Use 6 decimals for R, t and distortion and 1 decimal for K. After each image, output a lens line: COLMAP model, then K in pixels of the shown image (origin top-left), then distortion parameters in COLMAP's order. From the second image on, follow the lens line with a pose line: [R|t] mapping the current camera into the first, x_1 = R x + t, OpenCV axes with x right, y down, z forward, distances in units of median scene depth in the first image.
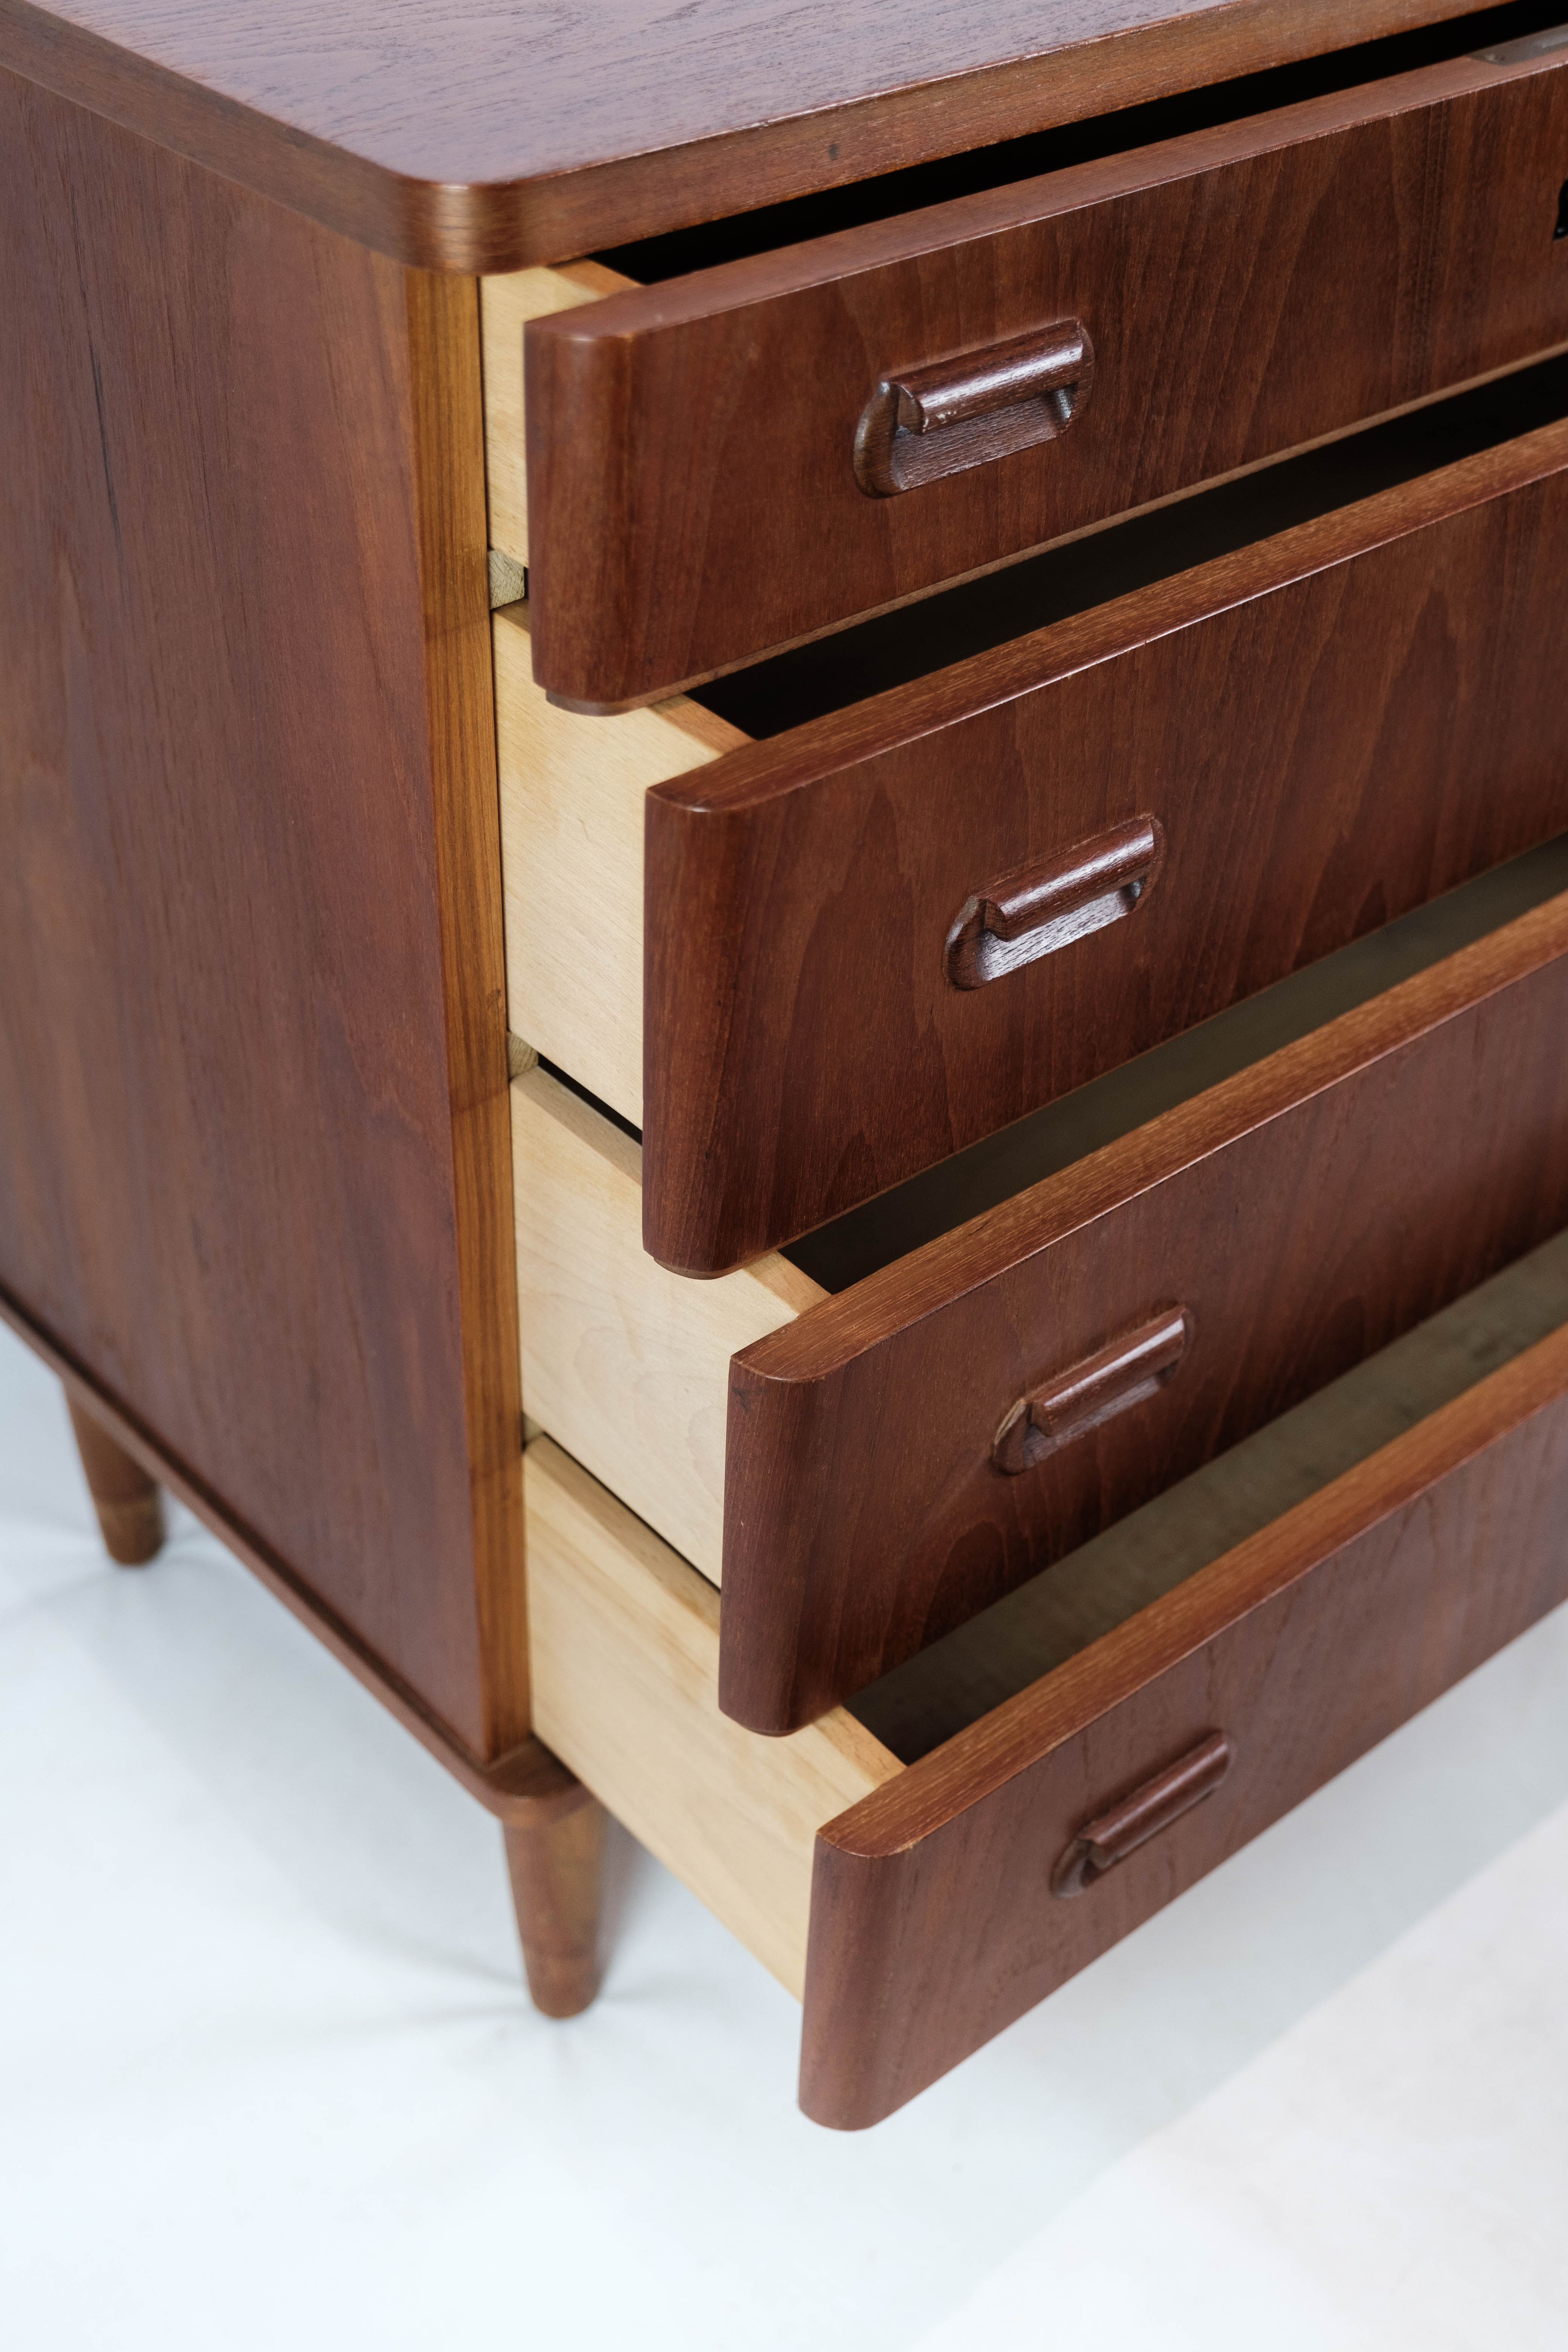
lens RADIAL K [[2710.0, 0, 780.6], [0, 2710.0, 1293.8], [0, 0, 1]] dist [-0.010900, -0.035693]
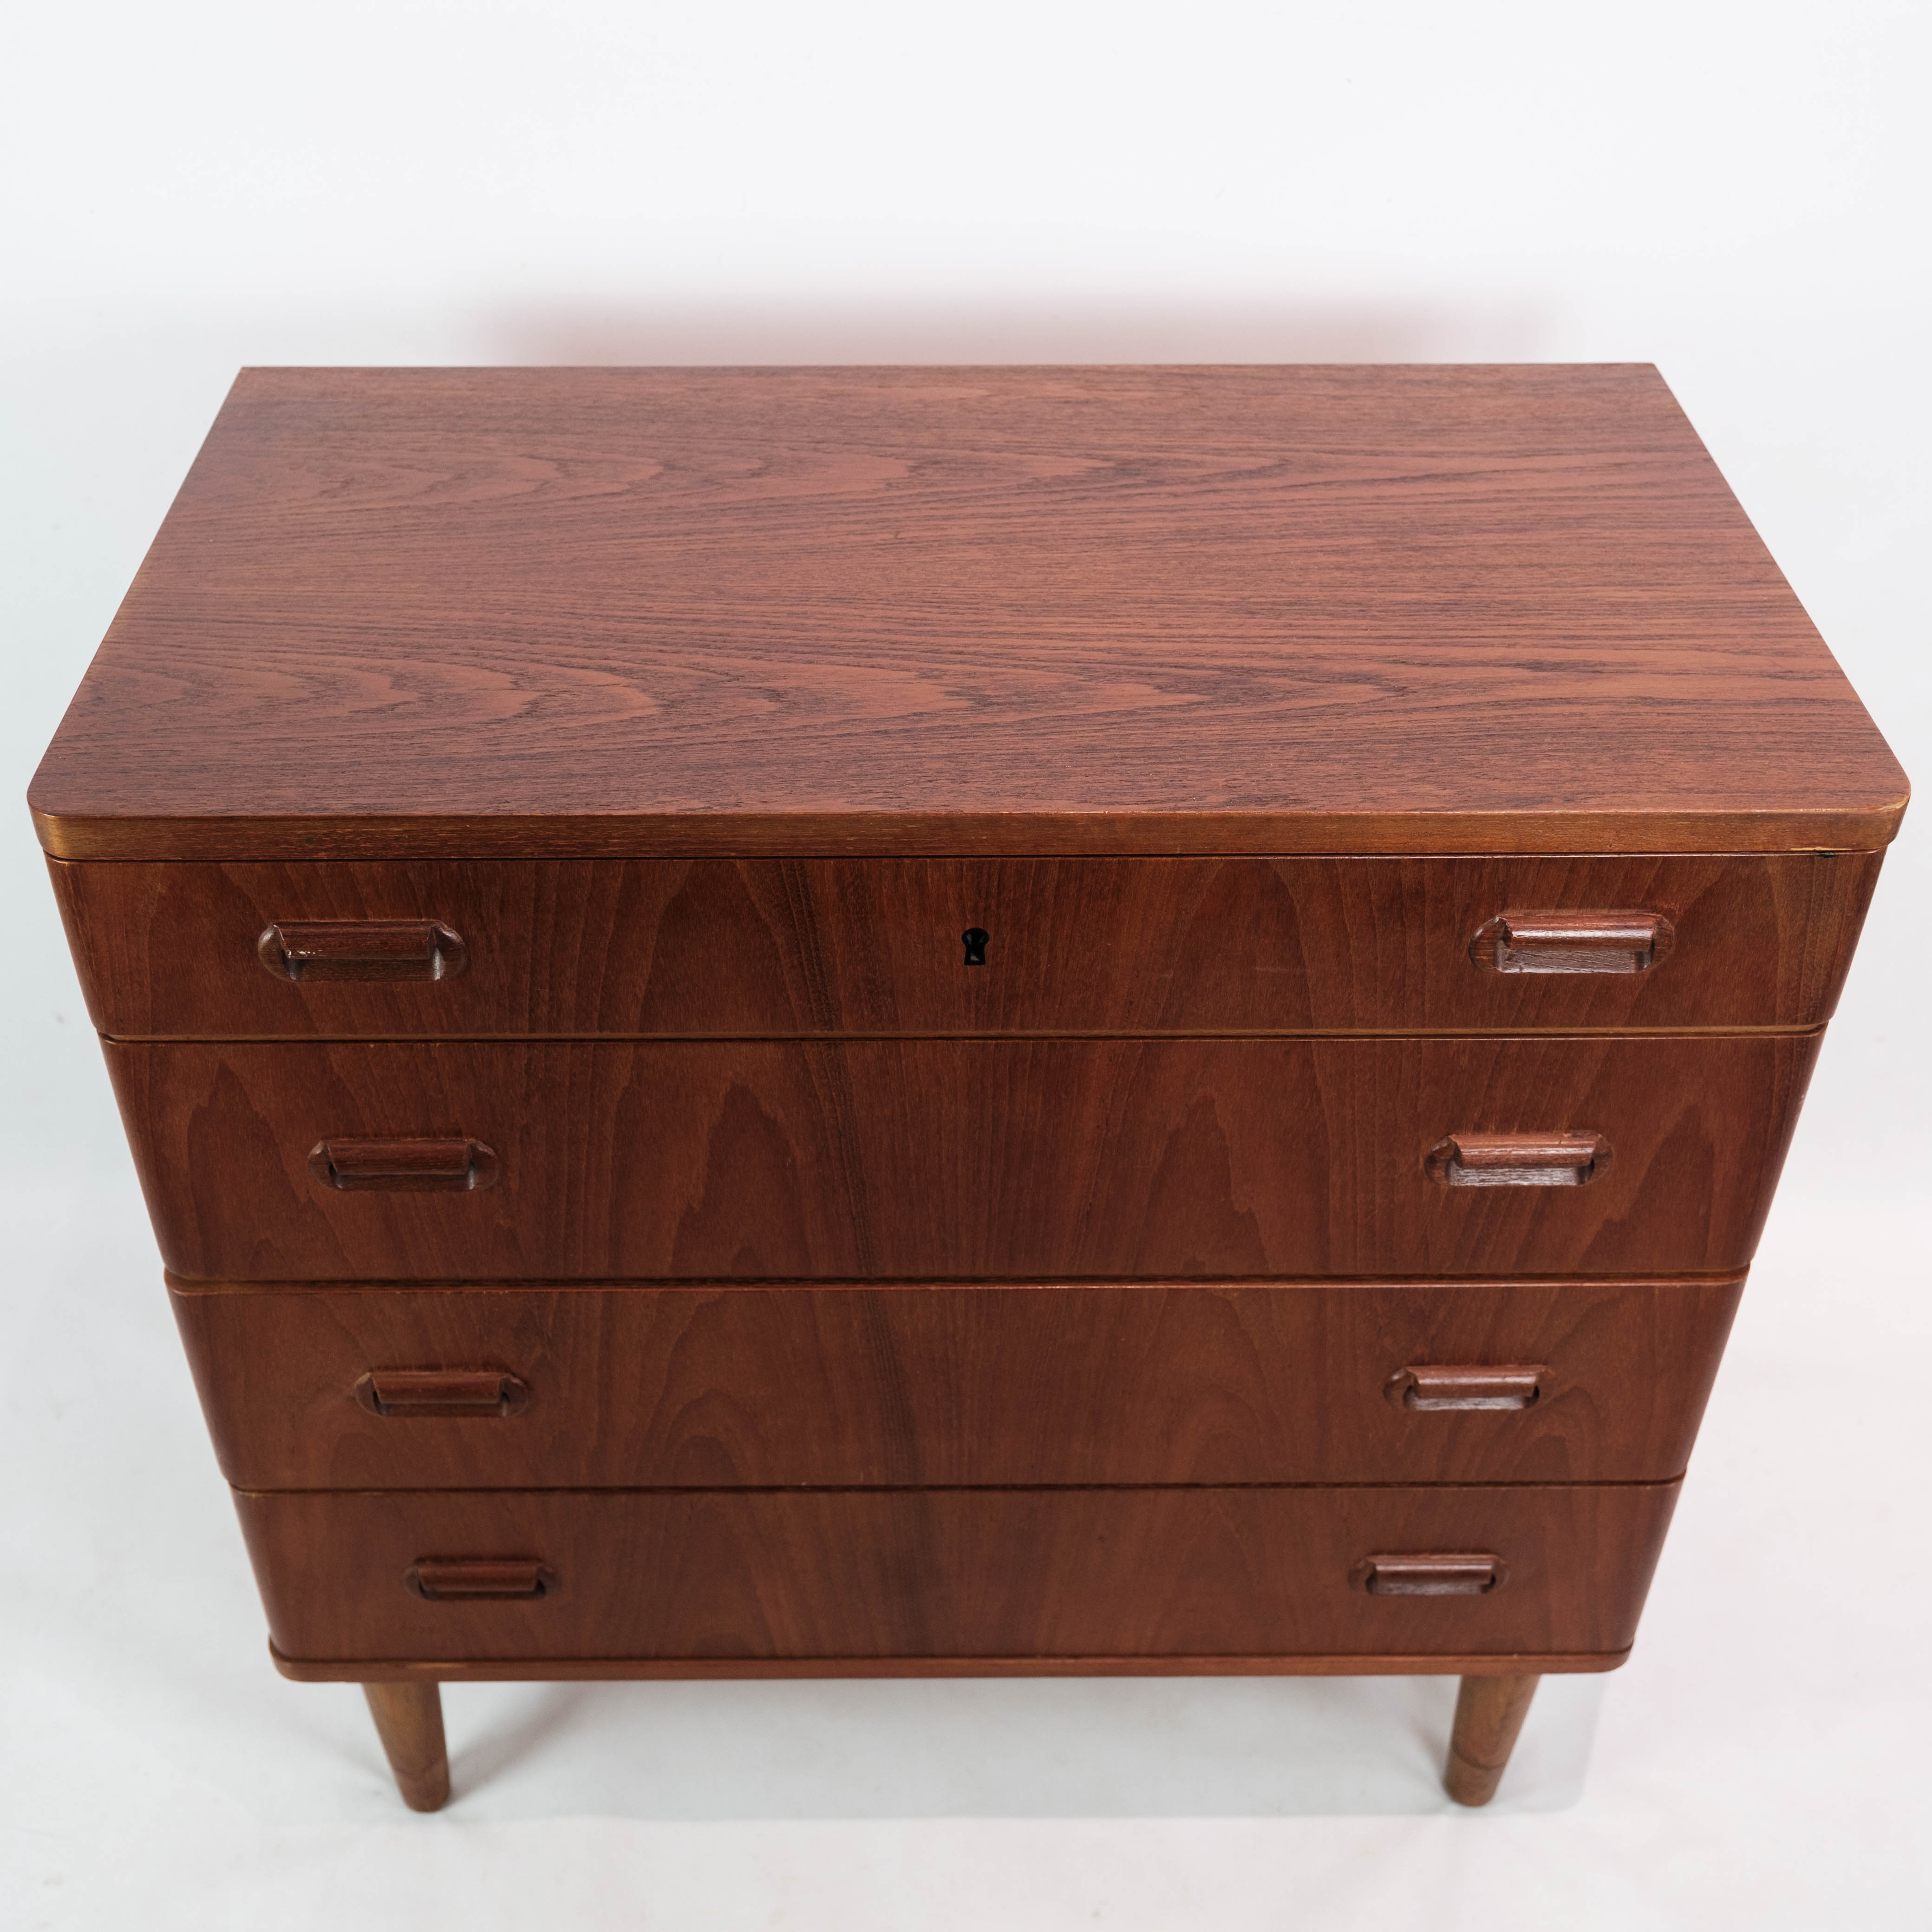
lens RADIAL K [[2346.3, 0, 910.8], [0, 2346.3, 962.6], [0, 0, 1]] dist [0.020812, 0.000458]
pose [[0.758109, 0.382048, -0.528497, 1.022223], [-0.407751, 0.910166, 0.073052, -0.477744], [0.508929, 0.160114, 0.845786, -0.059666]]
